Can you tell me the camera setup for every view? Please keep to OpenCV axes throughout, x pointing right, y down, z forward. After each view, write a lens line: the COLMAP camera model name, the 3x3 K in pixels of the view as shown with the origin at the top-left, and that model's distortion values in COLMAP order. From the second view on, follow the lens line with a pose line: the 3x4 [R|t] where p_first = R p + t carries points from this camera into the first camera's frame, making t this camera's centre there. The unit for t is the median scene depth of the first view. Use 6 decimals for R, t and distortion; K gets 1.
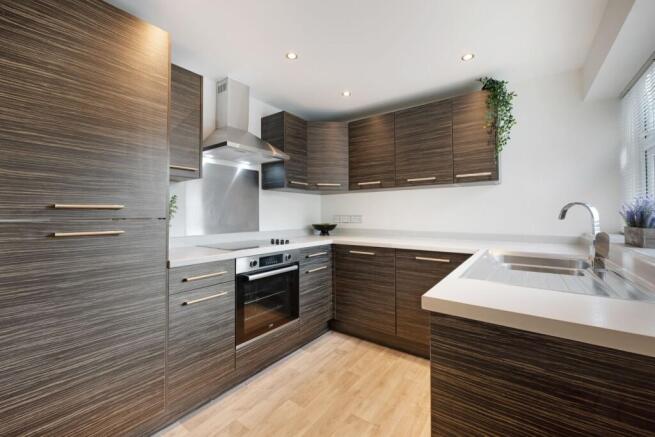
lens RADIAL K [[271.0, 0, 320.6], [0, 271.0, 214.2], [0, 0, 1]] dist [0.004205, 0.000025]
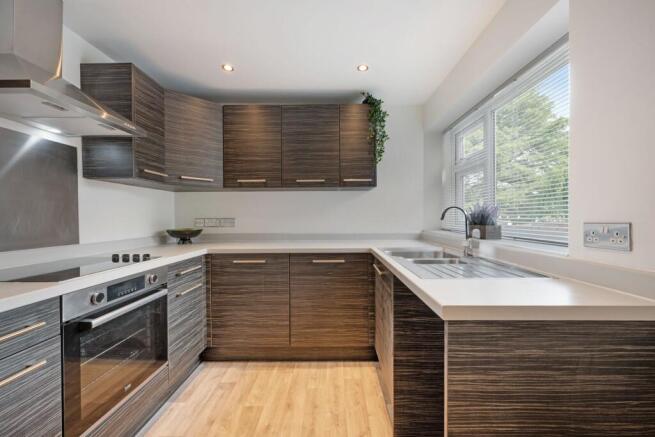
lens RADIAL K [[271.0, 0, 332.3], [0, 271.0, 222.1], [0, 0, 1]] dist [0.004205, 0.000025]
pose [[0.802184, -0.013383, 0.596927, -0.158029], [0.001734, 0.999797, 0.020085, 0.001274], [-0.597074, -0.015076, 0.802044, 0.172511]]
